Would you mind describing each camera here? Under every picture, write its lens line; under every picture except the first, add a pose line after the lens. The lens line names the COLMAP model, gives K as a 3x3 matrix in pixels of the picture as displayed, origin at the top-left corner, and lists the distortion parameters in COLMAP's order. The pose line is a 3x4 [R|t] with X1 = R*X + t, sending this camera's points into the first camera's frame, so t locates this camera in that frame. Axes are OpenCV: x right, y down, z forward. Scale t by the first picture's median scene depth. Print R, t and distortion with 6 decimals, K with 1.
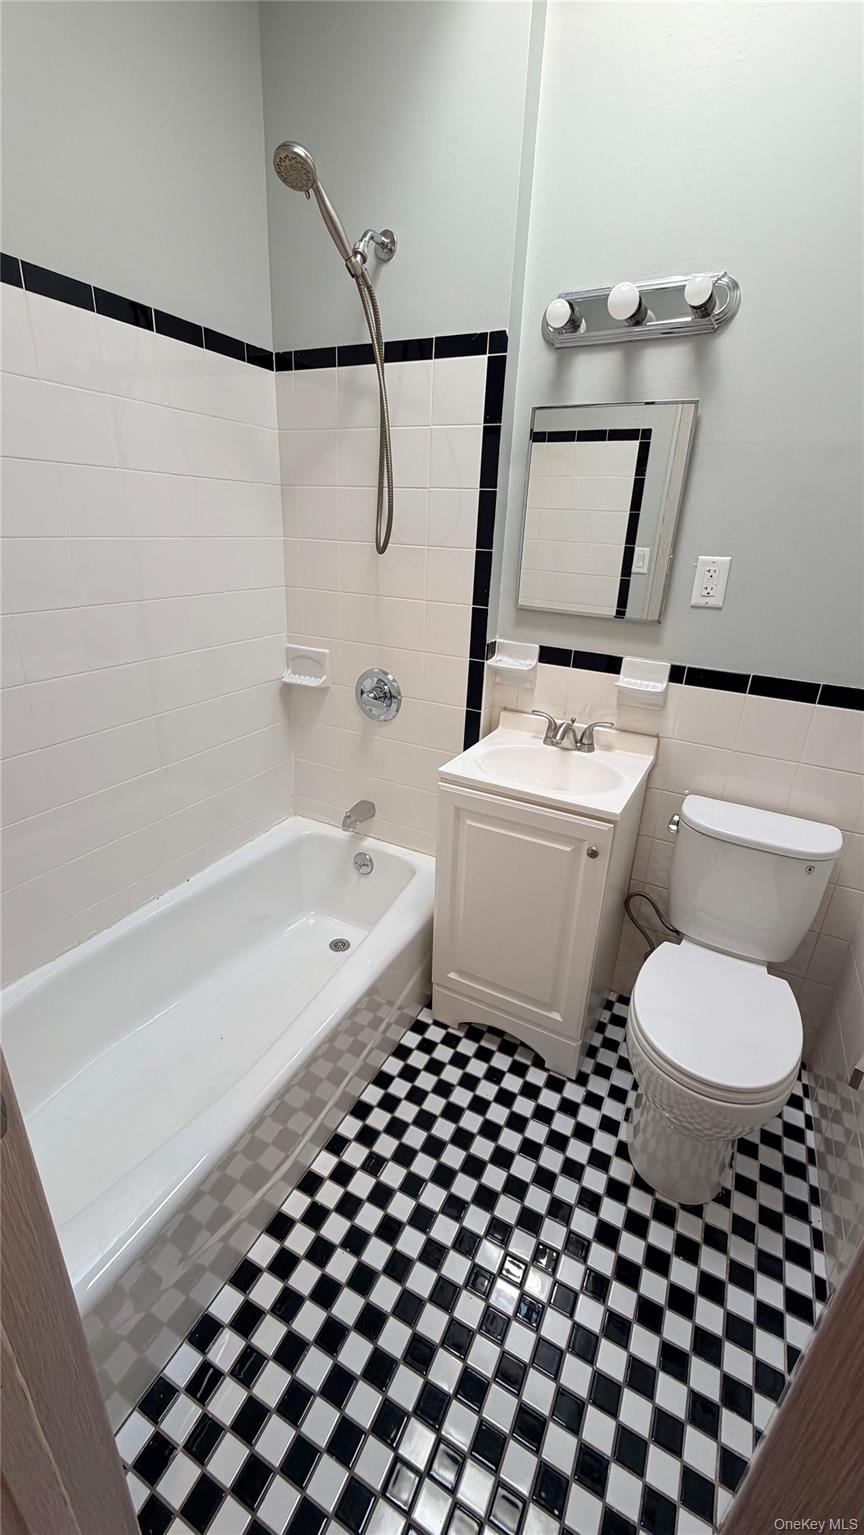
lens RADIAL K [[610.9, 0, 435.0], [0, 610.9, 764.8], [0, 0, 1]] dist [-0.001029, 0.000178]
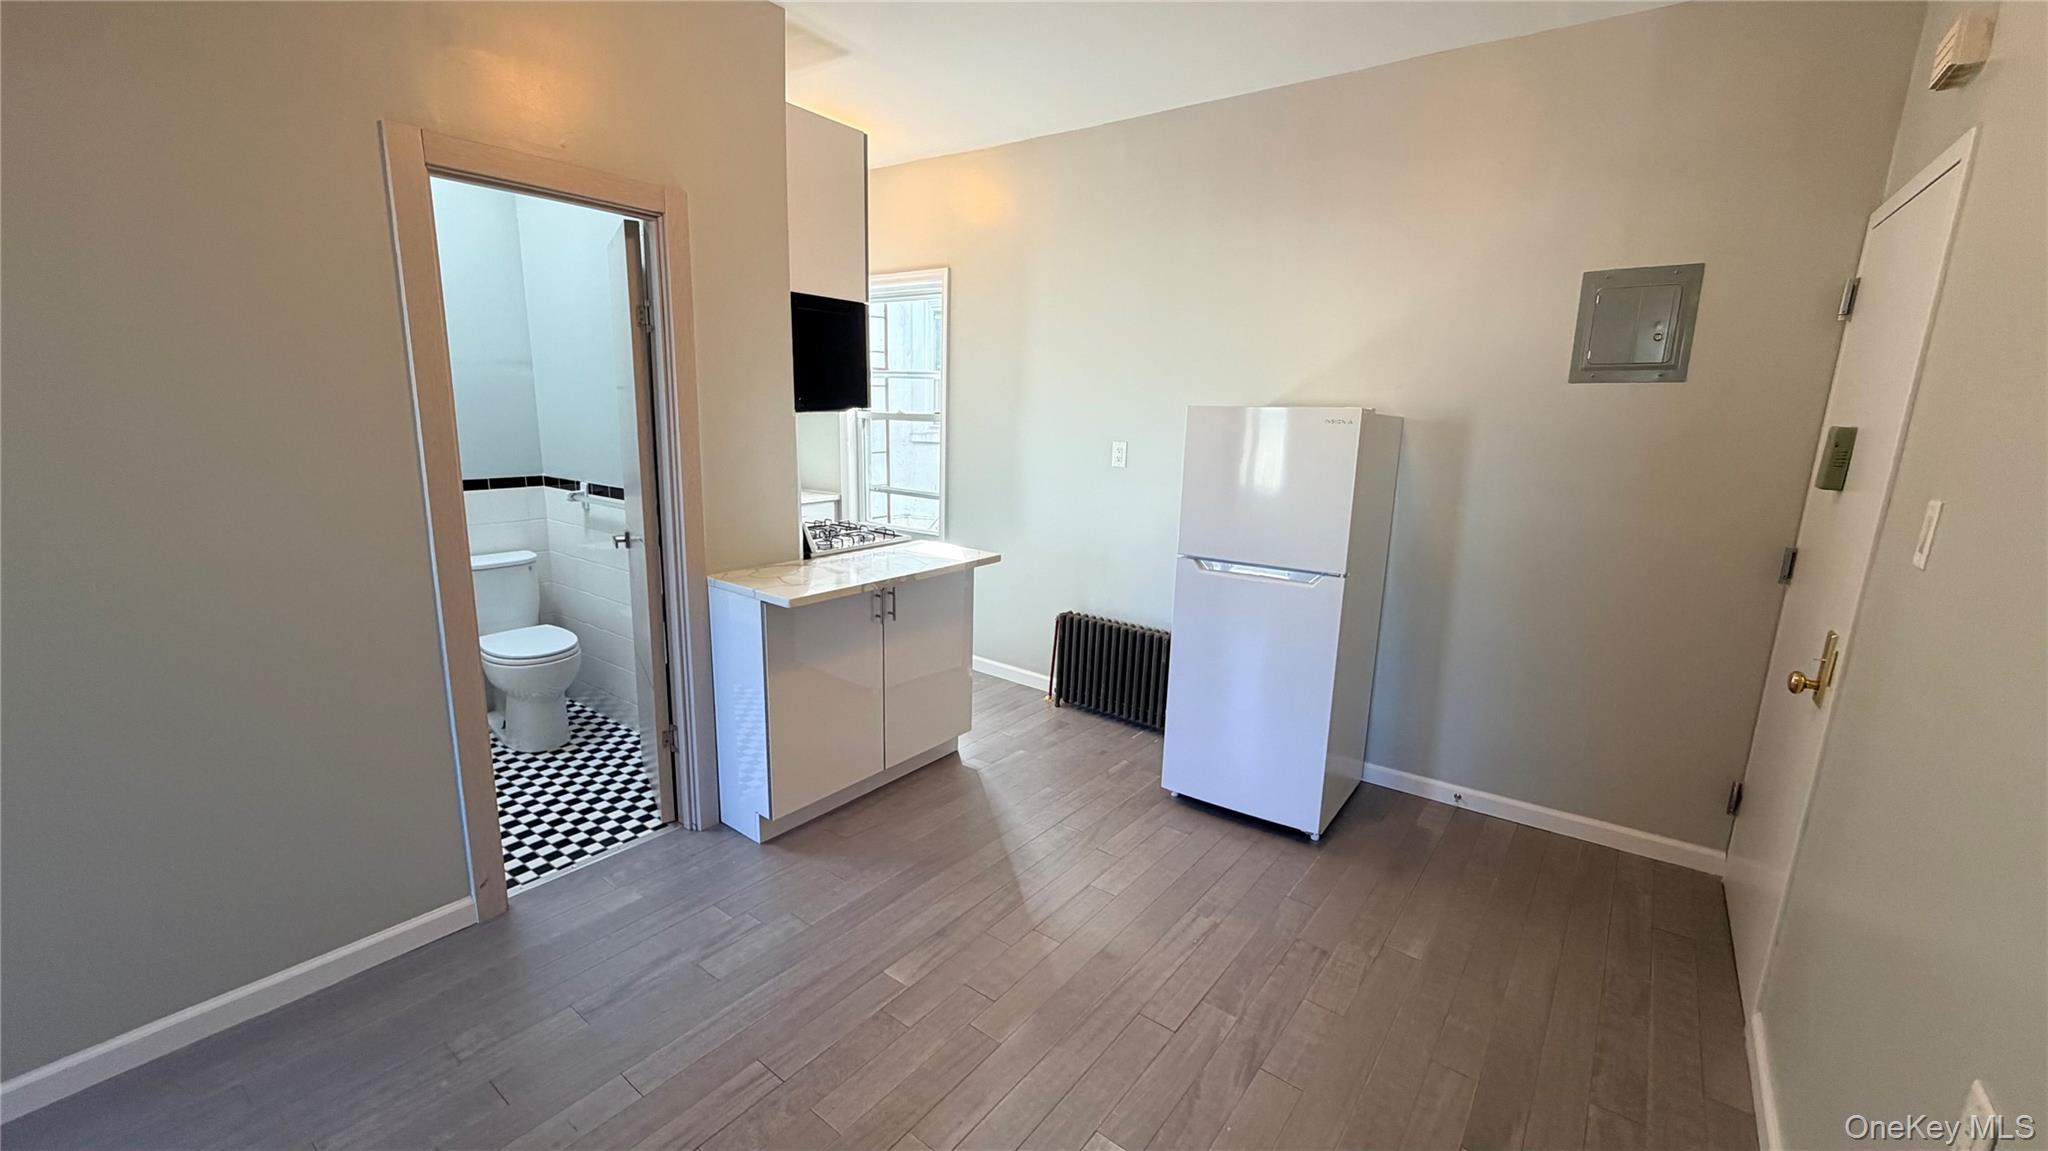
lens RADIAL K [[815.1, 0, 1019.3], [0, 815.1, 573.4], [0, 0, 1]] dist [-0.001029, 0.000178]
pose [[0.172680, -0.243298, 0.954457, -1.341296], [0.349206, 0.921192, 0.171640, 0.240456], [-0.920998, 0.303664, 0.244032, -0.891563]]
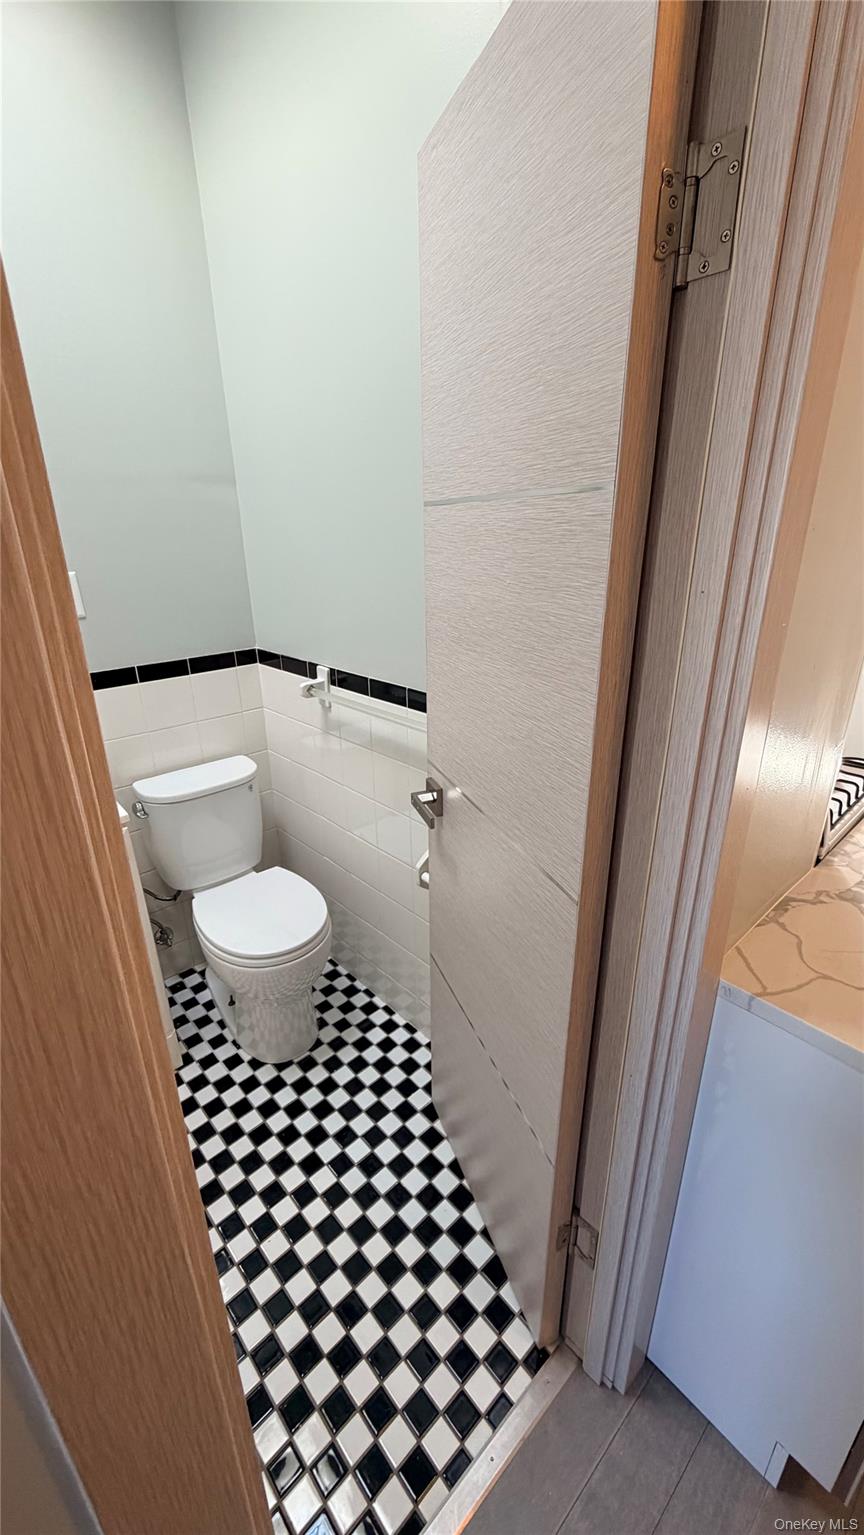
lens RADIAL K [[610.9, 0, 434.5], [0, 610.9, 766.1], [0, 0, 1]] dist [-0.001029, 0.000178]
pose [[0.339792, -0.394020, 0.853984, -0.327763], [0.378876, 0.888420, 0.259157, -0.057820], [-0.860810, 0.235495, 0.451163, 0.017583]]
